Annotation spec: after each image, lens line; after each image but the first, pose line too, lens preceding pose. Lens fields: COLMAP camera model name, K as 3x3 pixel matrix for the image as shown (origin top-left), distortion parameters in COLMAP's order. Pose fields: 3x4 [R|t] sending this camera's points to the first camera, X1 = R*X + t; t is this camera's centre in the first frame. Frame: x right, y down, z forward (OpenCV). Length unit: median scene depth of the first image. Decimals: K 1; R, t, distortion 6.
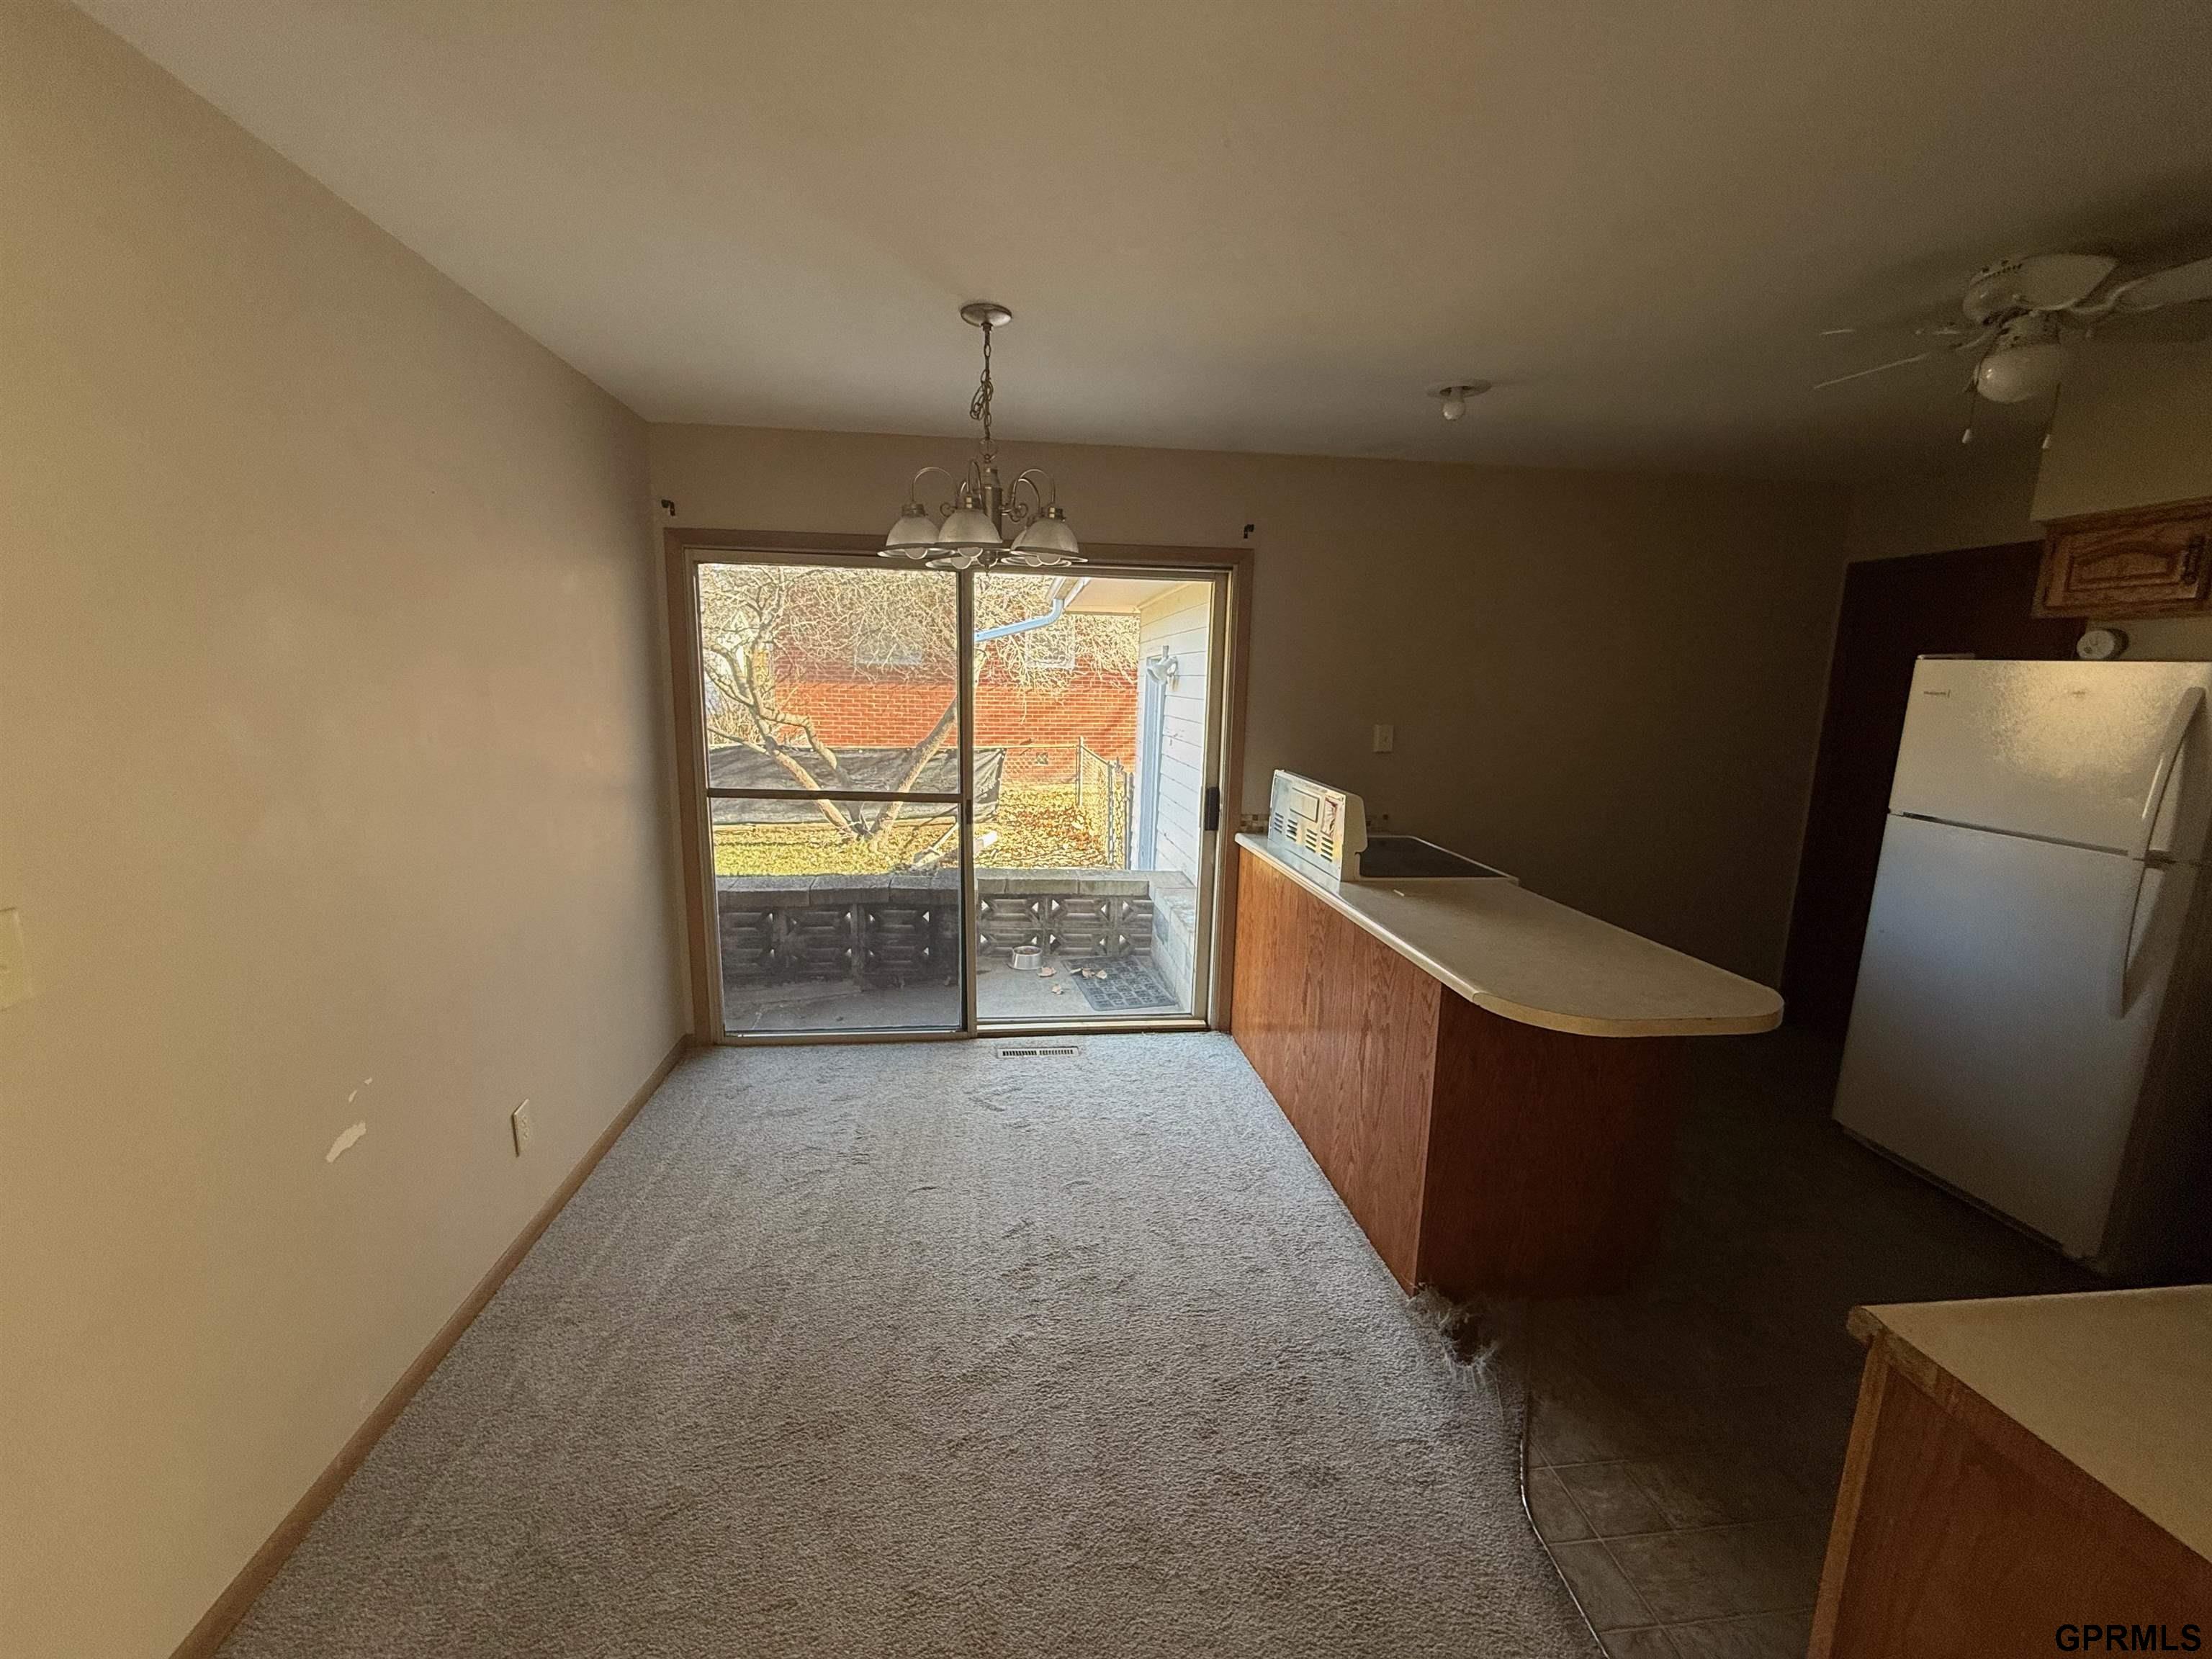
lens RADIAL K [[881.6, 0, 1099.7], [0, 881.6, 829.3], [0, 0, 1]] dist [-0.001303, 0.000393]
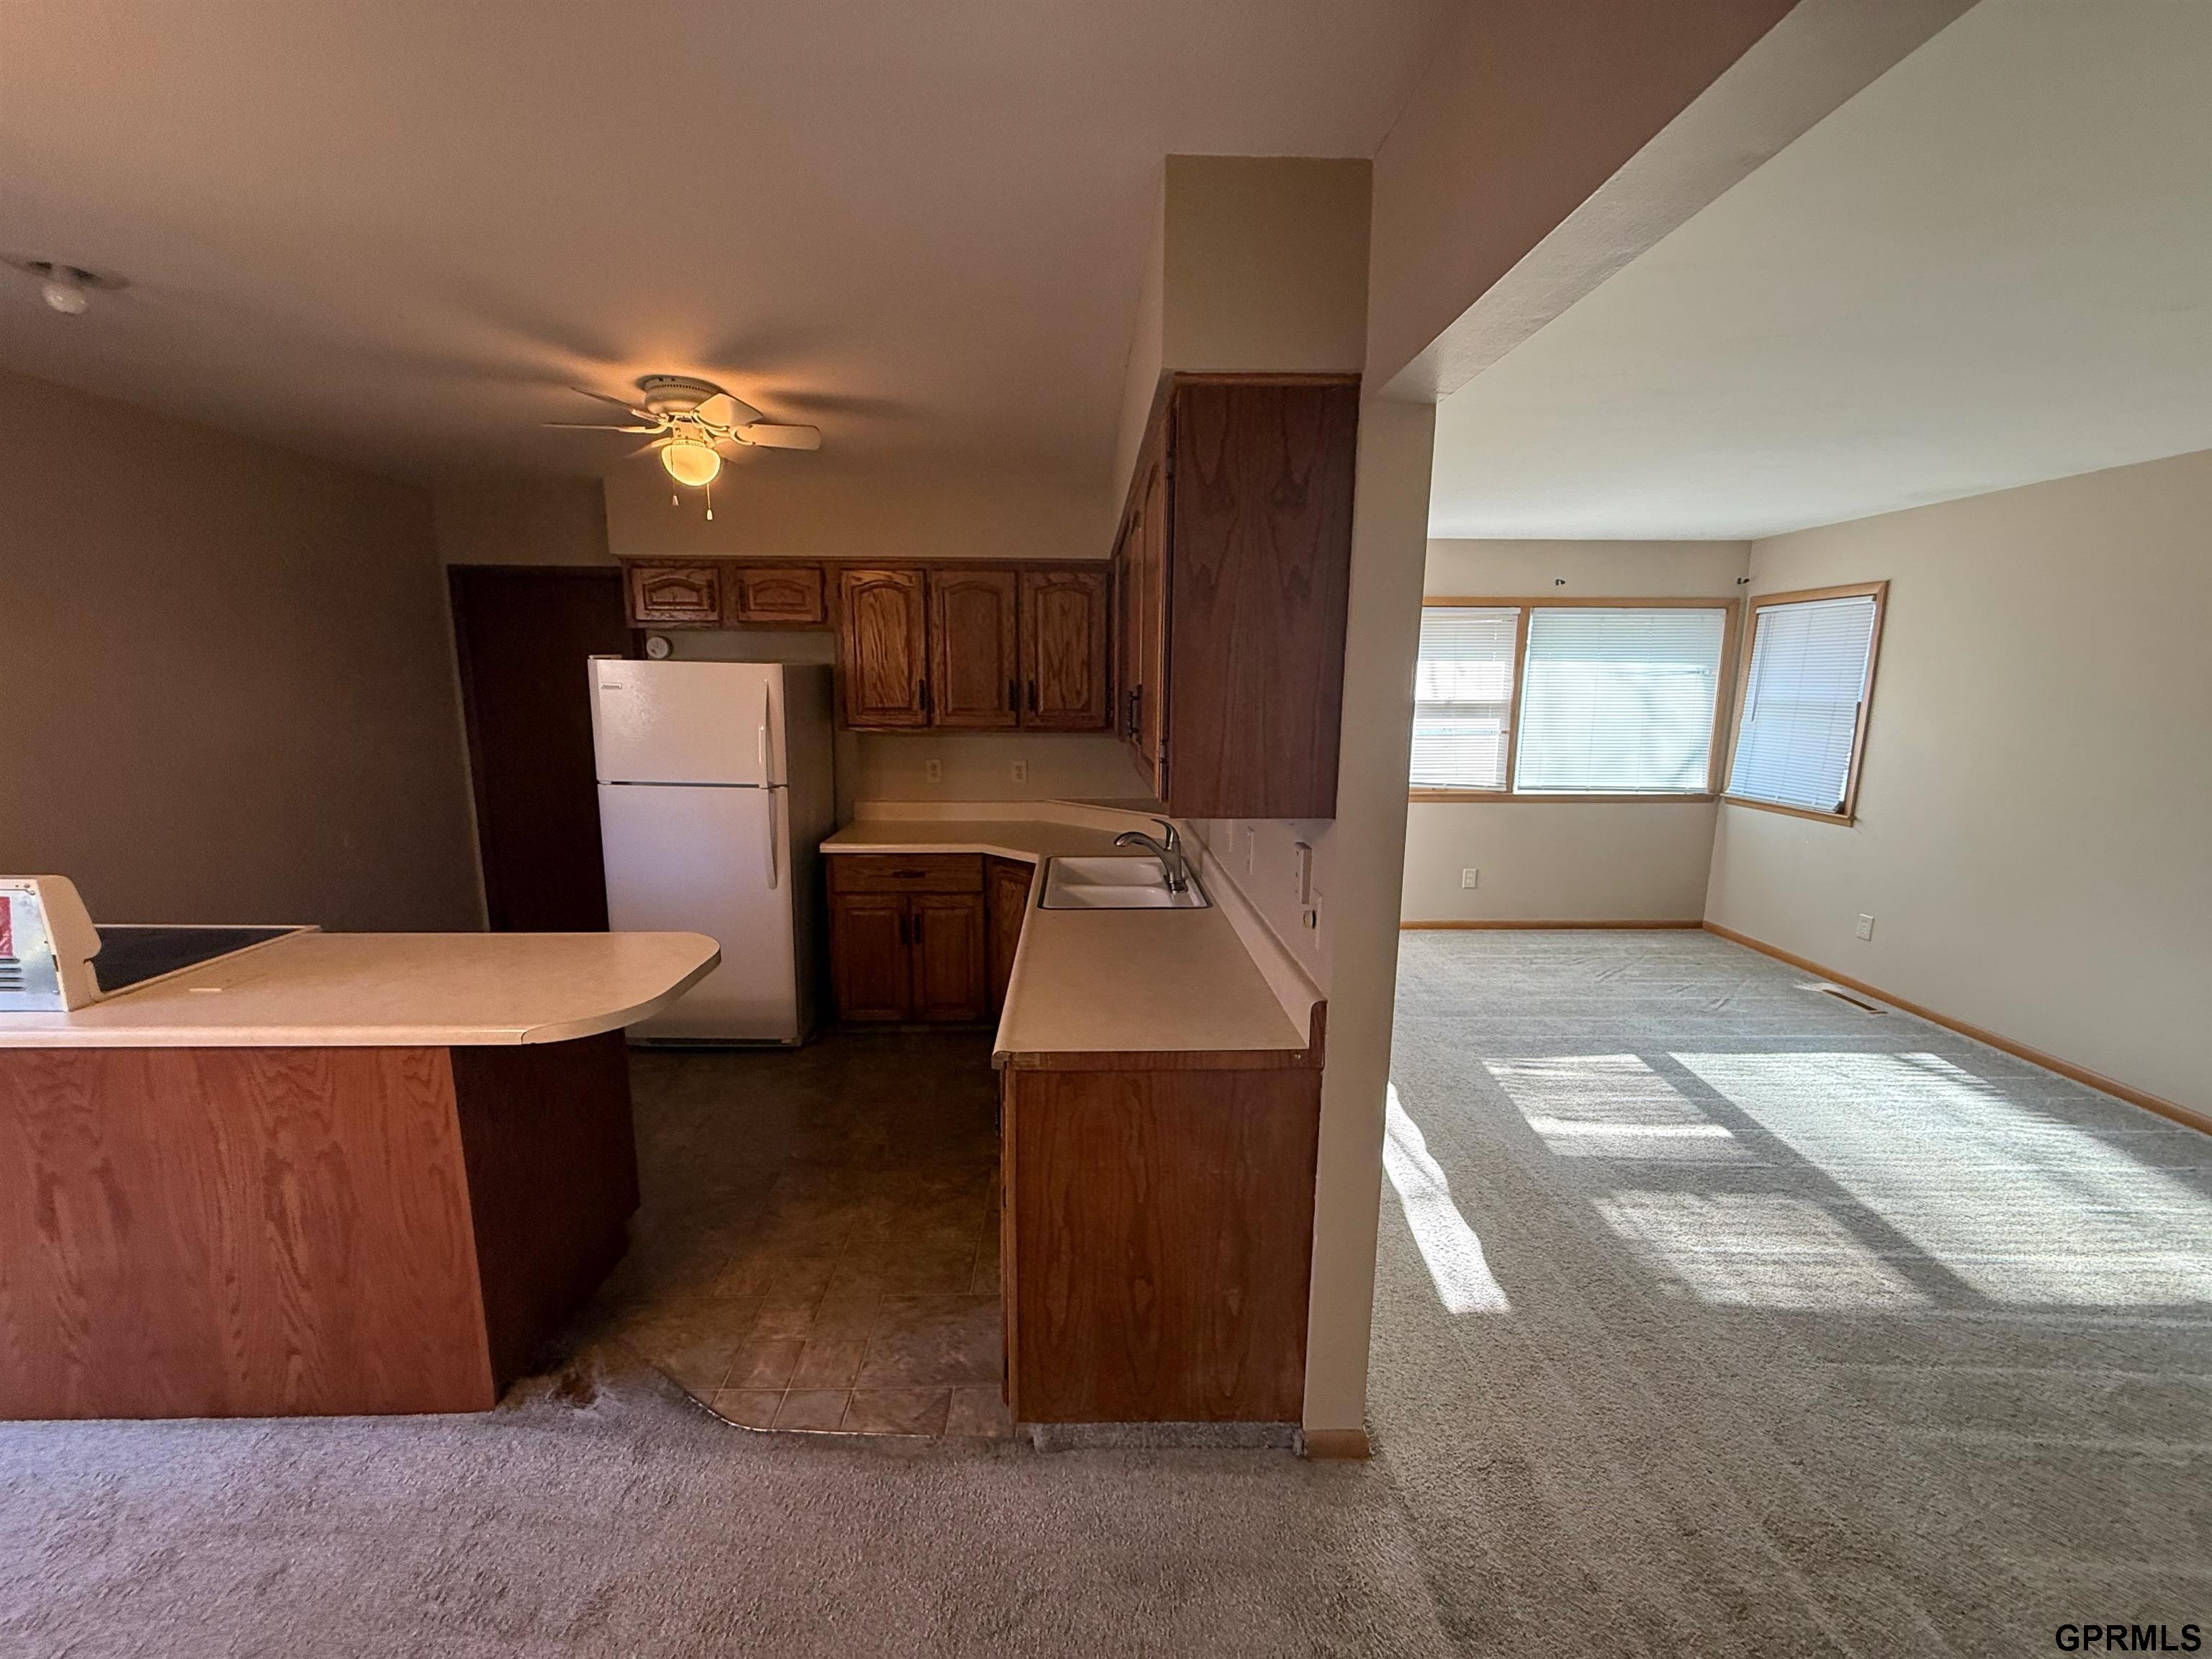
lens RADIAL K [[881.6, 0, 1095.9], [0, 881.6, 828.1], [0, 0, 1]] dist [-0.001303, 0.000393]
pose [[0.098225, -0.190771, 0.976708, -0.246358], [0.169789, 0.970276, 0.172439, -0.052566], [-0.980573, 0.148897, 0.127697, 0.169247]]
